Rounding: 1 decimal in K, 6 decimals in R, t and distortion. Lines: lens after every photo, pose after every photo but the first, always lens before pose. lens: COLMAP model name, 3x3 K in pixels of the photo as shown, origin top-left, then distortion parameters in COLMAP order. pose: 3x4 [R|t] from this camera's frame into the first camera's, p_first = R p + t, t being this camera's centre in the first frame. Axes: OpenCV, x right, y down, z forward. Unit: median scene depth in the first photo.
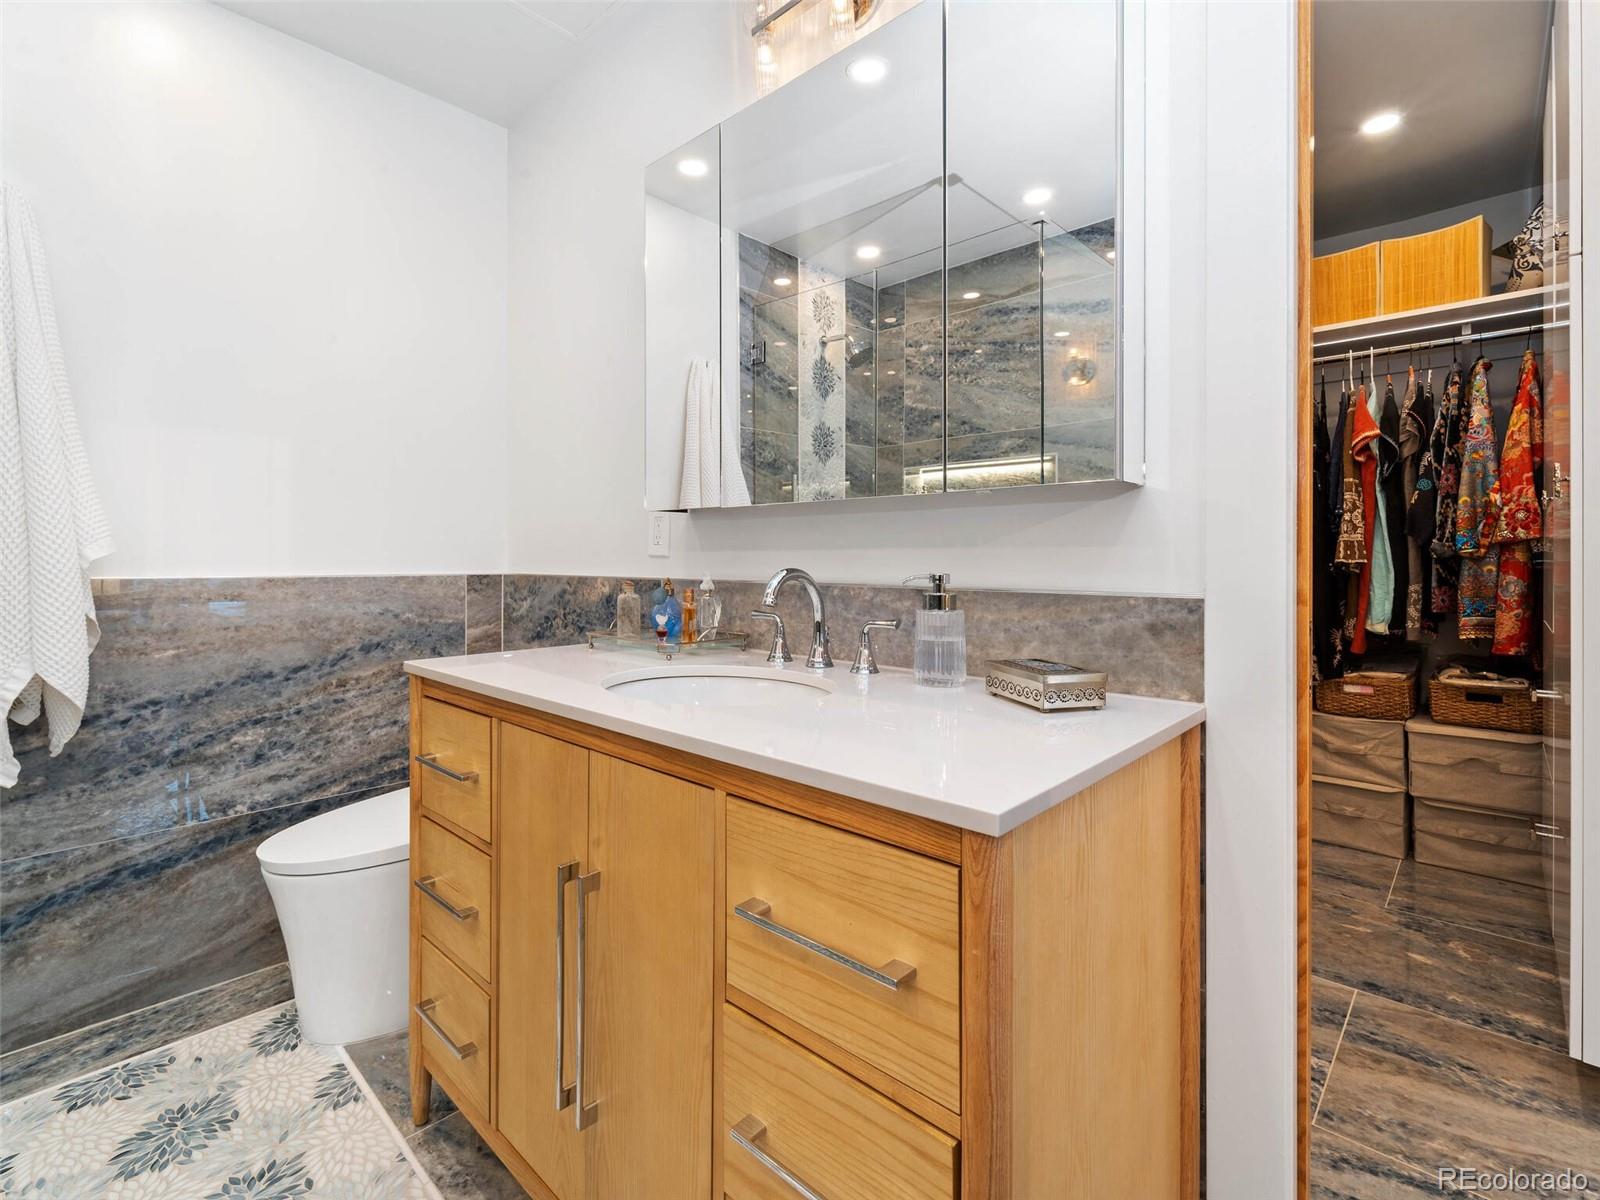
lens RADIAL K [[725.9, 0, 836.7], [0, 725.9, 559.8], [0, 0, 1]] dist [0.004874, -0.002399]
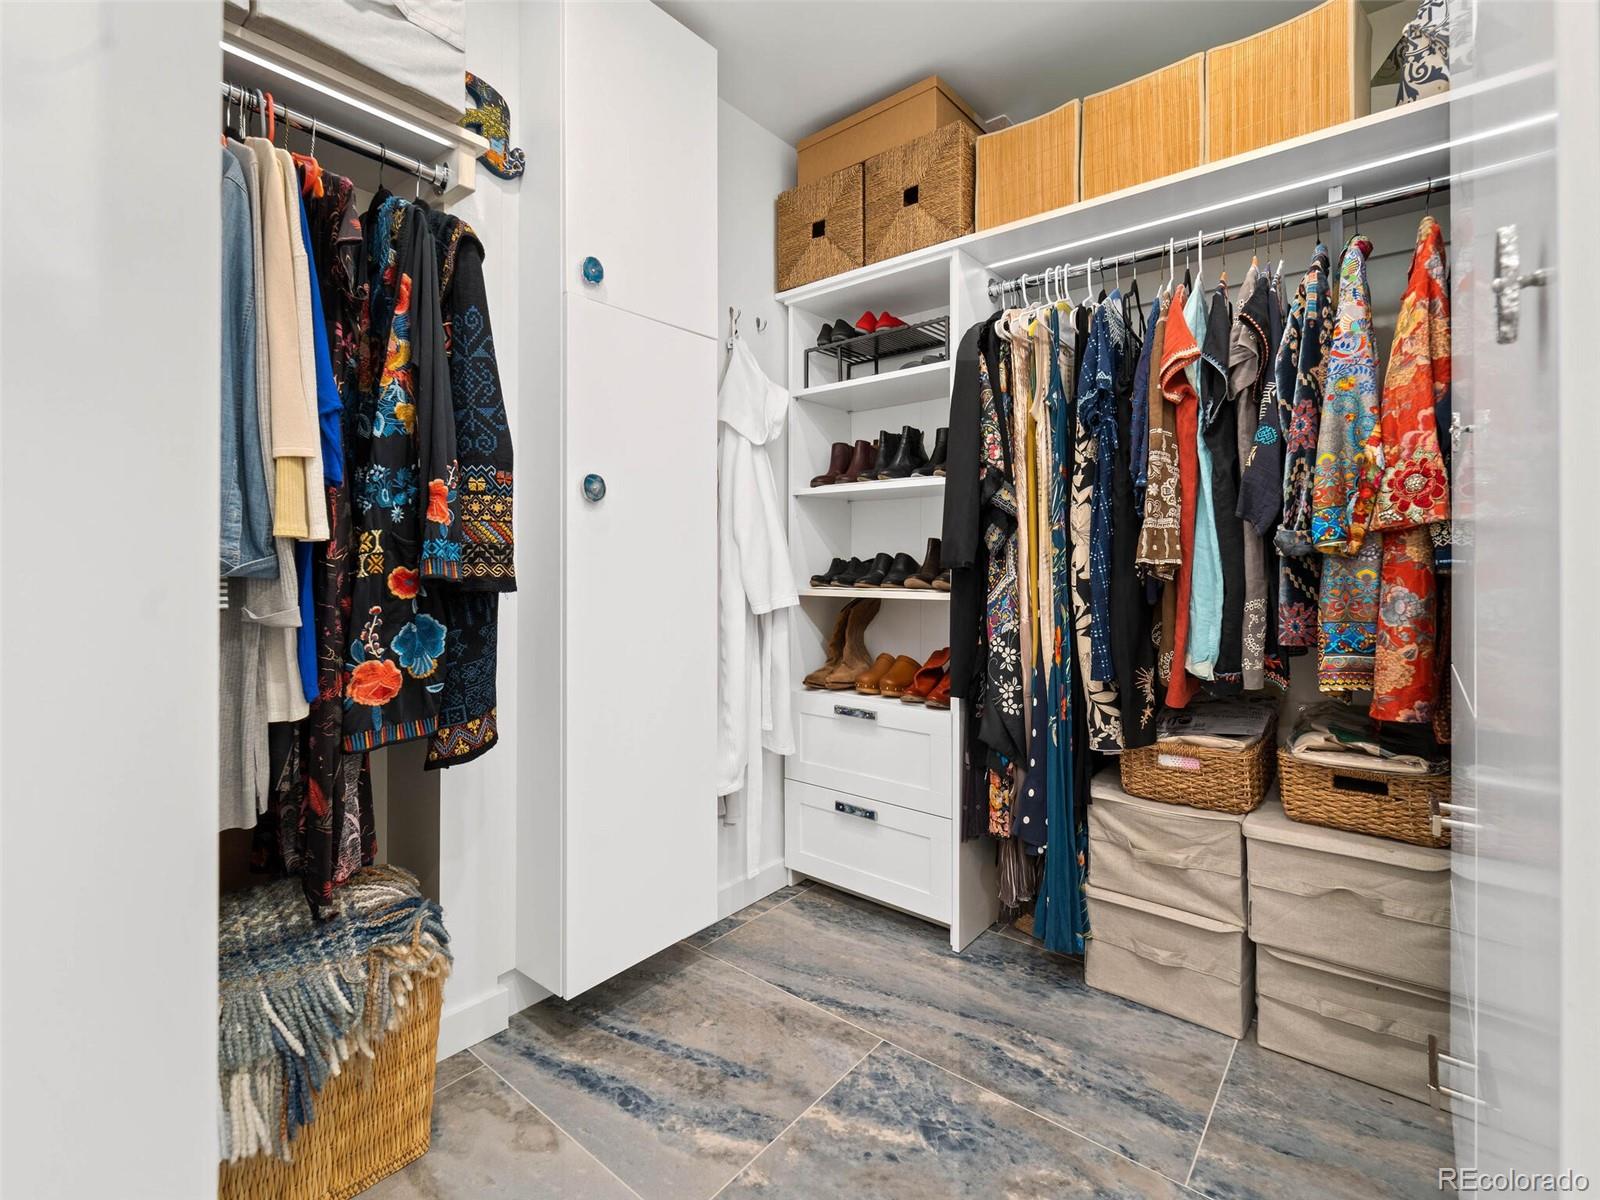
lens RADIAL K [[725.9, 0, 834.5], [0, 725.9, 560.1], [0, 0, 1]] dist [0.004874, -0.002399]
pose [[0.997348, -0.001478, 0.072767, 0.405701], [0.001544, 0.999998, -0.000853, 0.000499], [-0.072766, 0.000963, 0.997349, 0.422962]]
